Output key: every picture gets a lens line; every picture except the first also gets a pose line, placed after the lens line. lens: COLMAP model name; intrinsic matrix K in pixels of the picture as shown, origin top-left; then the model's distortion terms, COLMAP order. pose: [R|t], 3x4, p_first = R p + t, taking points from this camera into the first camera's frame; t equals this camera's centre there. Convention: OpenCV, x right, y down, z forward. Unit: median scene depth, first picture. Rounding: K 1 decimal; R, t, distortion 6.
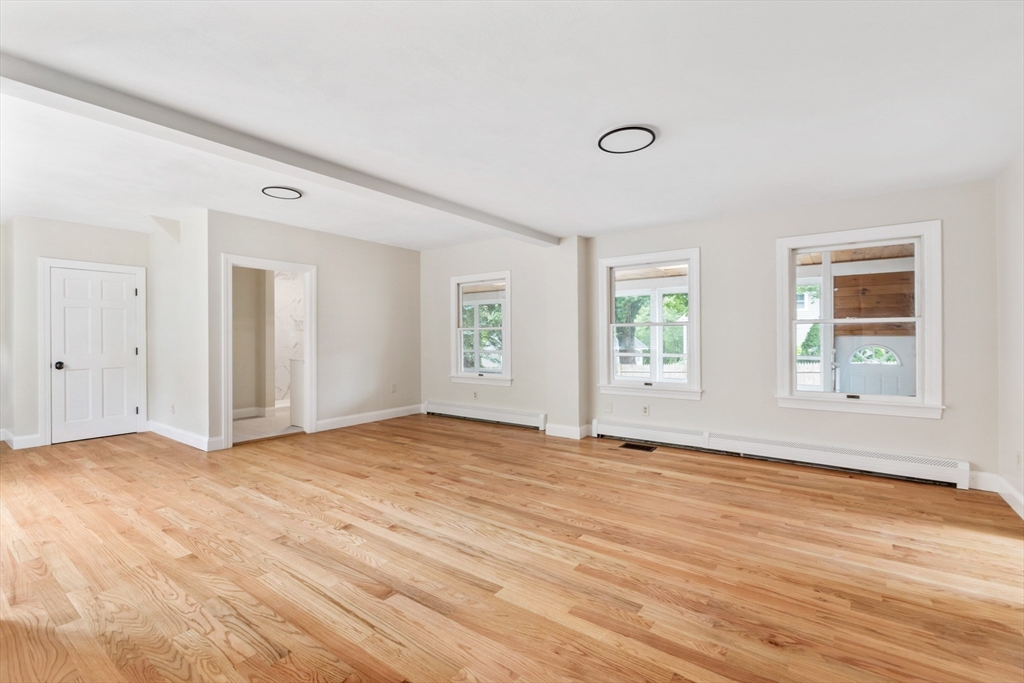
lens RADIAL K [[452.4, 0, 512.9], [0, 452.4, 336.0], [0, 0, 1]] dist [0.001195, 0.000446]
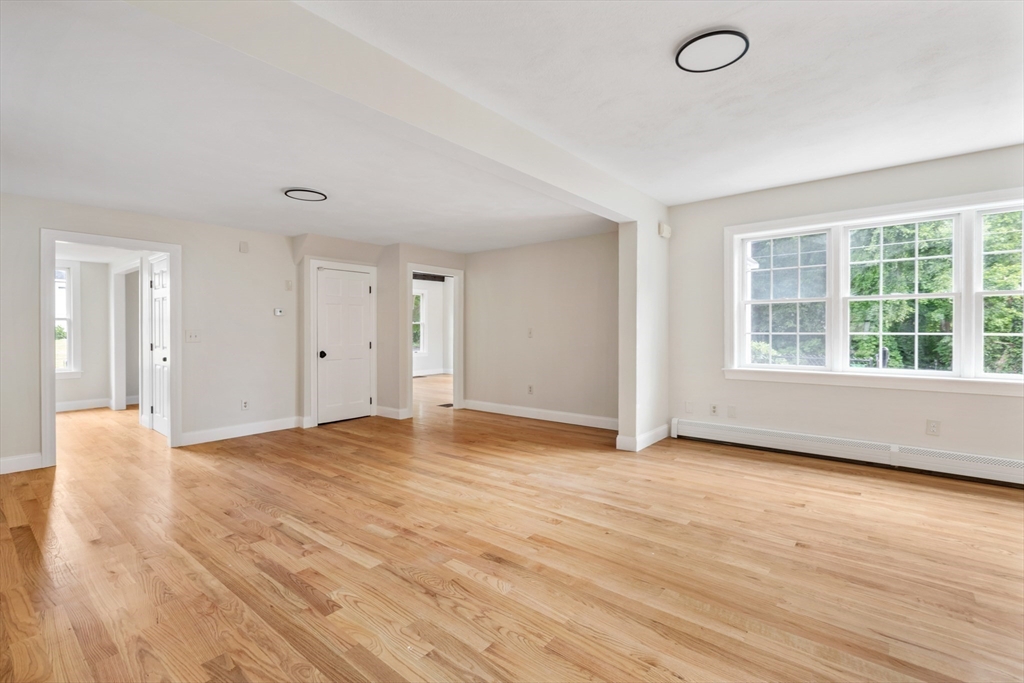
lens RADIAL K [[459.6, 0, 511.2], [0, 459.6, 337.2], [0, 0, 1]] dist [0.001813, -0.000106]
pose [[-0.998080, 0.007166, 0.061523, -0.361747], [0.007945, 0.999891, 0.012432, 0.004692], [-0.061428, 0.012897, -0.998028, 1.803934]]
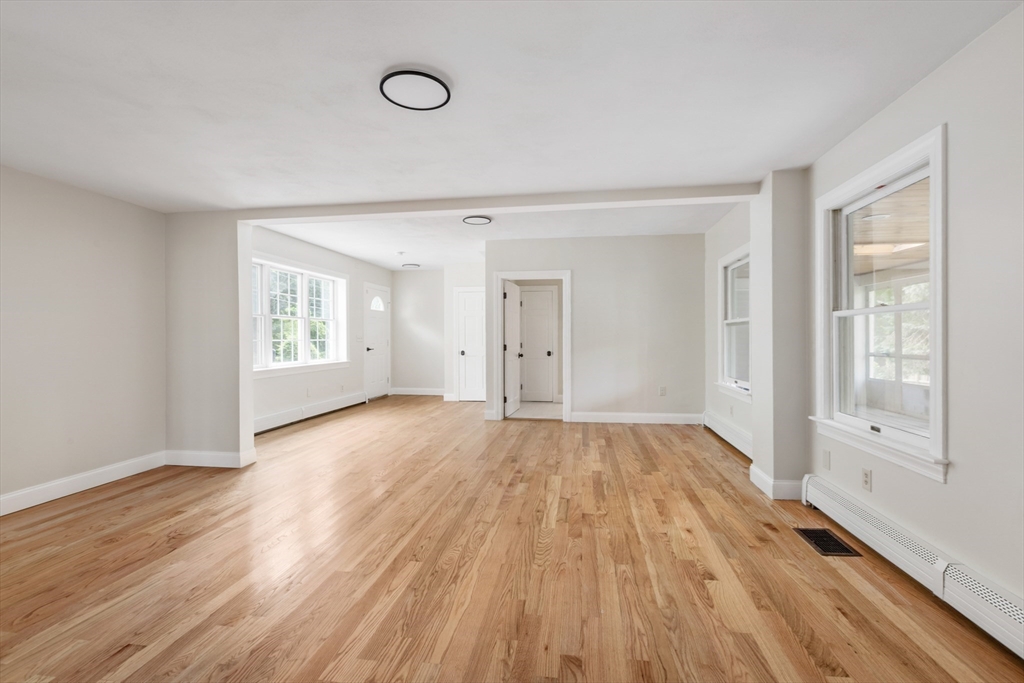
lens RADIAL K [[465.0, 0, 518.7], [0, 465.0, 341.1], [0, 0, 1]] dist [0.000545, 0.000003]
pose [[0.472341, 0.010381, -0.881355, 0.794343], [0.003373, 0.999902, 0.013585, 0.001176], [0.881410, -0.009390, 0.472260, 0.574420]]
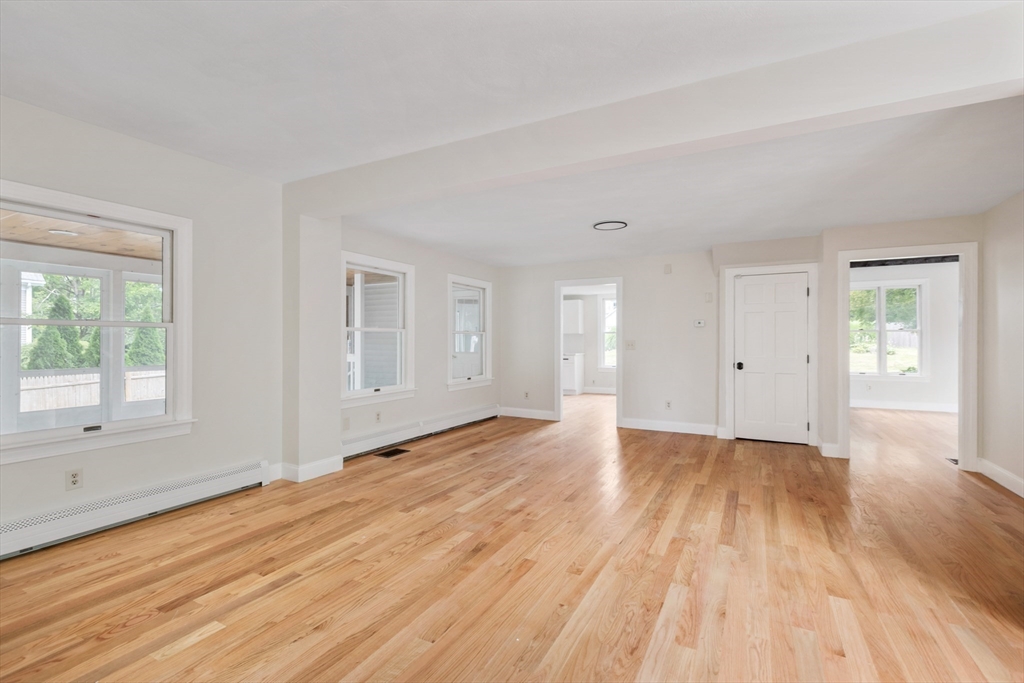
lens RADIAL K [[459.6, 0, 511.2], [0, 459.6, 337.2], [0, 0, 1]] dist [0.001813, -0.000106]
pose [[-0.138919, 0.013545, 0.990211, -1.037521], [-0.000523, 0.999905, -0.013751, 0.005843], [-0.990304, -0.002428, -0.138899, 1.194455]]
